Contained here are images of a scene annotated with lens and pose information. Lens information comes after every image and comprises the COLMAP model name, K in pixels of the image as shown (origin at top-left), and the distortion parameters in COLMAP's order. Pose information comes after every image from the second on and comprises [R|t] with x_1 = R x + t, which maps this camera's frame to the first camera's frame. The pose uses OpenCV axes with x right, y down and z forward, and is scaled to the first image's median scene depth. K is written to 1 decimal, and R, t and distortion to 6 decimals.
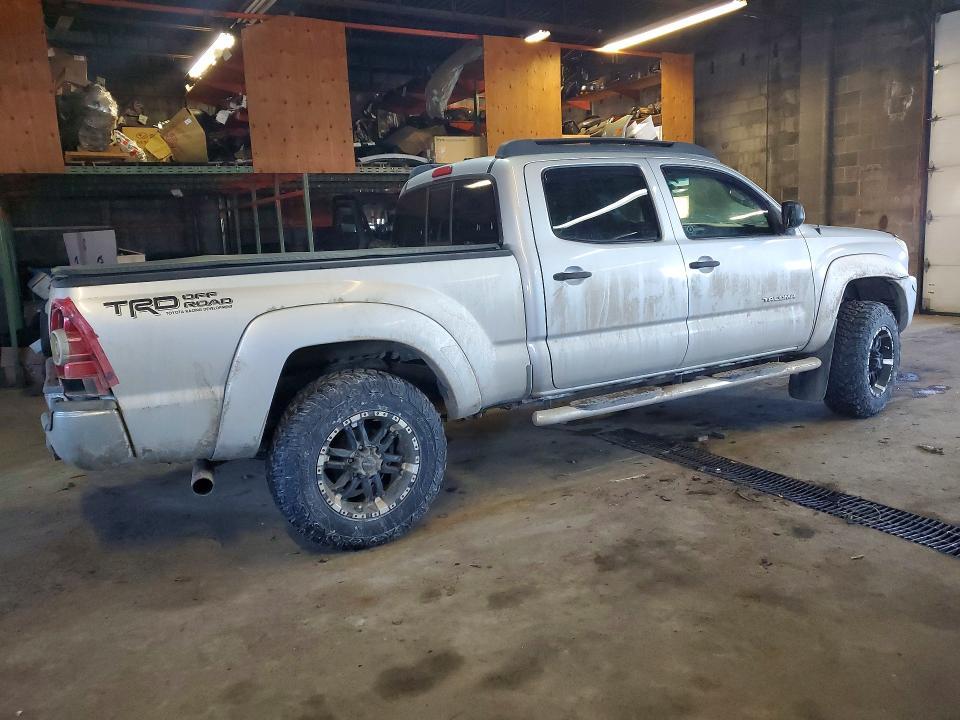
lens RADIAL K [[741.5, 0, 480.0], [0, 741.5, 360.0], [0, 0, 1]] dist [0.012828, 0.003948]
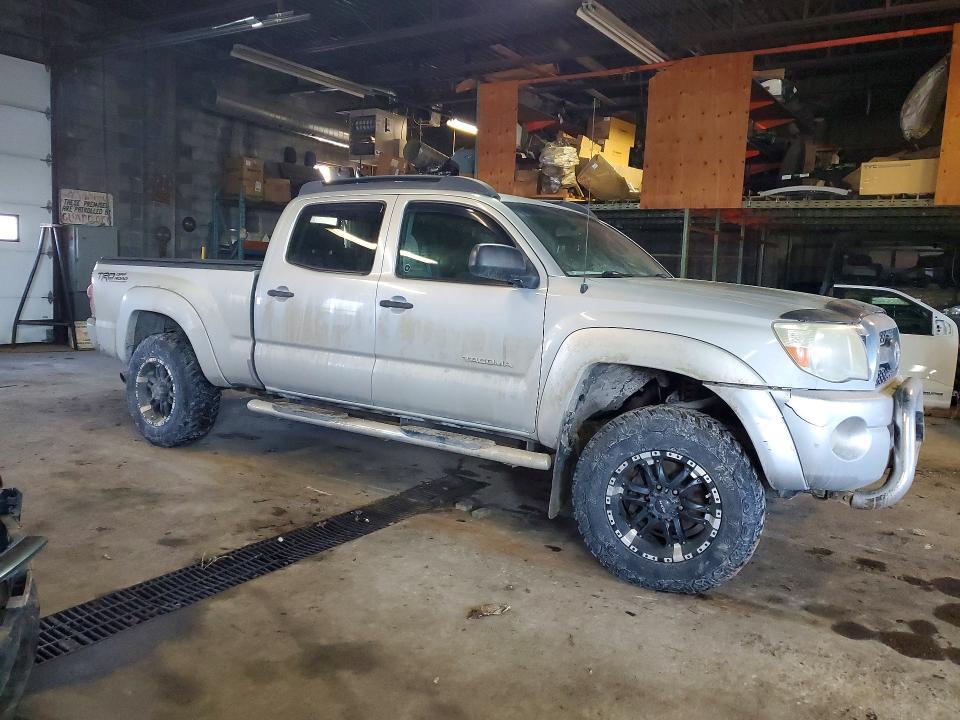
lens RADIAL K [[739.6, 0, 480.0], [0, 739.6, 360.0], [0, 0, 1]] dist [0.014424, -0.000539]
pose [[0.436434, 0.176539, -0.882247, 1.212299], [-0.215957, 0.972451, 0.087758, -0.168106], [0.873435, 0.152226, 0.462536, 0.681494]]
